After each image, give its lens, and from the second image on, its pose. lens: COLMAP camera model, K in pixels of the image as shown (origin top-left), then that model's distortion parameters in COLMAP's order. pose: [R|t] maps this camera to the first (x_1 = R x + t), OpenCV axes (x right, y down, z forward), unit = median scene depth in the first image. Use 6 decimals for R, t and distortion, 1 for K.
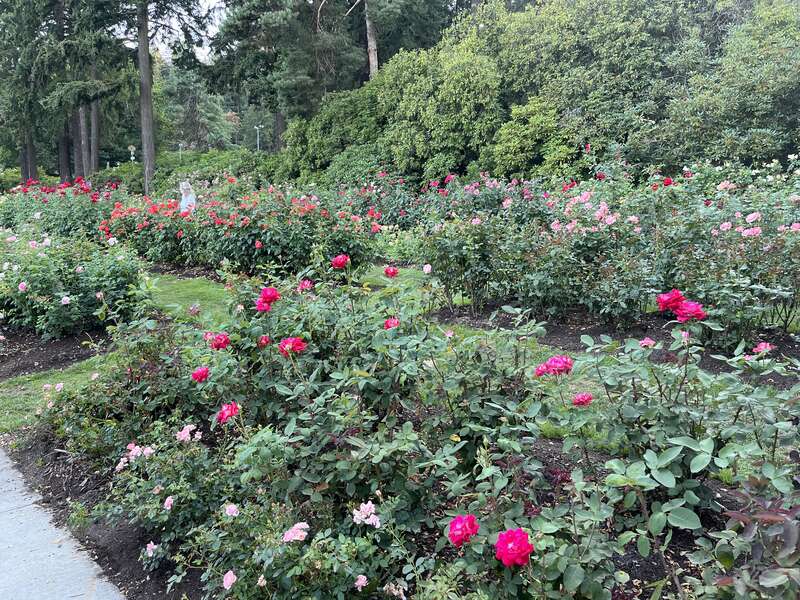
lens RADIAL K [[593.9, 0, 400.0], [0, 593.9, 300.0], [0, 0, 1]] dist [0.084866, -0.098743]
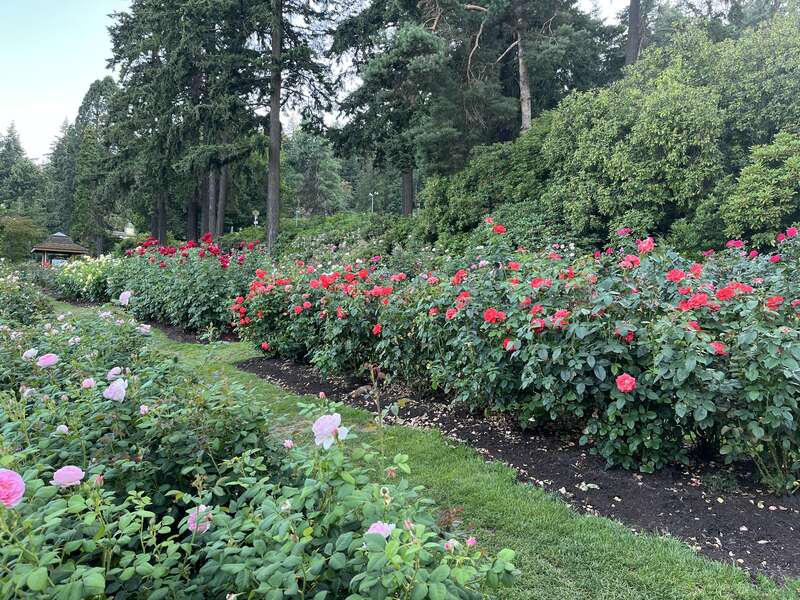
lens RADIAL K [[593.9, 0, 400.0], [0, 593.9, 300.0], [0, 0, 1]] dist [0.084866, -0.098743]
pose [[0.986477, 0.023209, -0.162247, -0.074065], [-0.040782, 0.993548, -0.105829, -0.022910], [0.158744, 0.111014, 0.981059, 0.136314]]
